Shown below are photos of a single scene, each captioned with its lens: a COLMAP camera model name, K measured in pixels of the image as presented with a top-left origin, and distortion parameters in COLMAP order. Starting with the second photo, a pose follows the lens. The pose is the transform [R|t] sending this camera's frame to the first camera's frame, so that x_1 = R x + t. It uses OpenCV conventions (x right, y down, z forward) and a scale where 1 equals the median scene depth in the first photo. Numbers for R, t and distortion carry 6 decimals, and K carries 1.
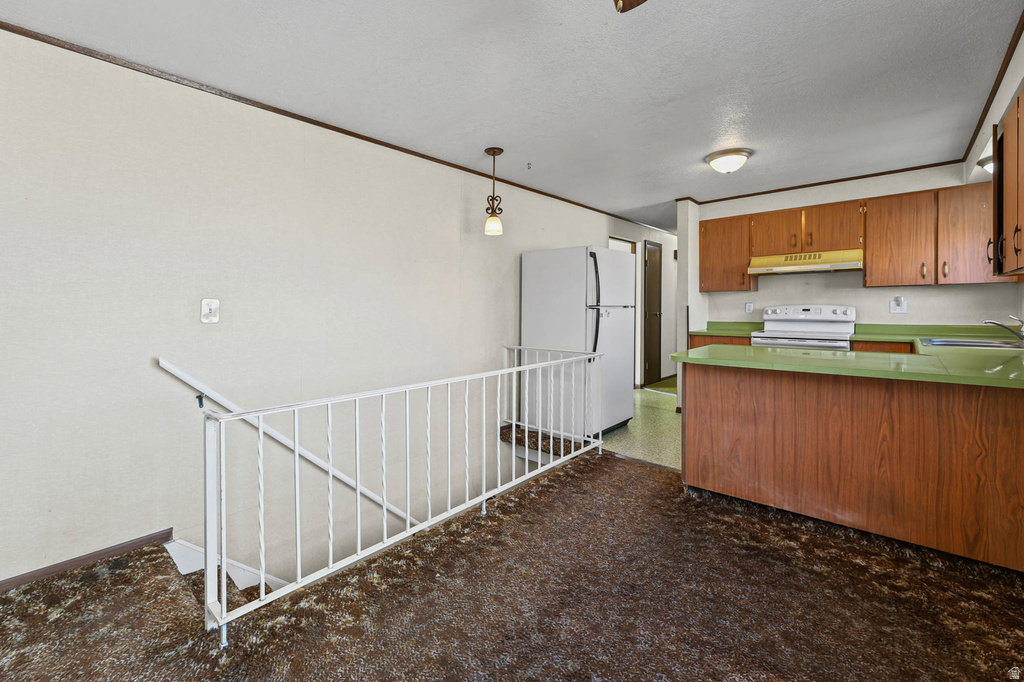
lens RADIAL K [[429.0, 0, 506.3], [0, 429.0, 304.8], [0, 0, 1]] dist [0.003525, 0.000363]
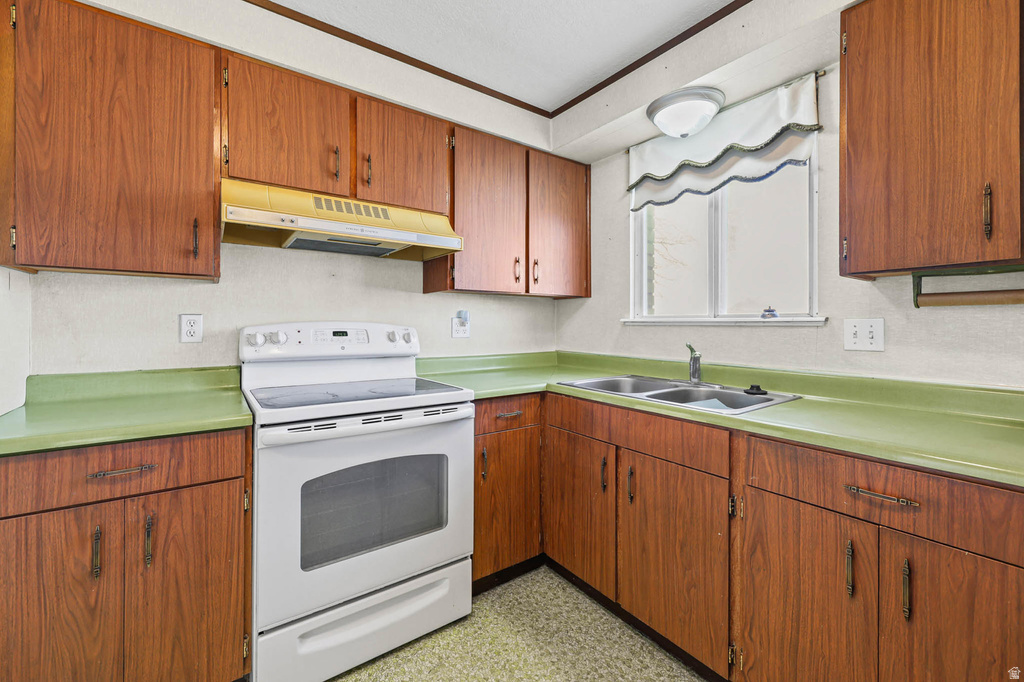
lens RADIAL K [[422.9, 0, 507.0], [0, 422.9, 328.8], [0, 0, 1]] dist [0.000844, -0.000105]
pose [[0.208141, -0.001194, 0.978098, 0.380338], [-0.014216, 0.999890, 0.004246, 0.003750], [-0.977996, -0.014789, 0.208101, 0.918940]]
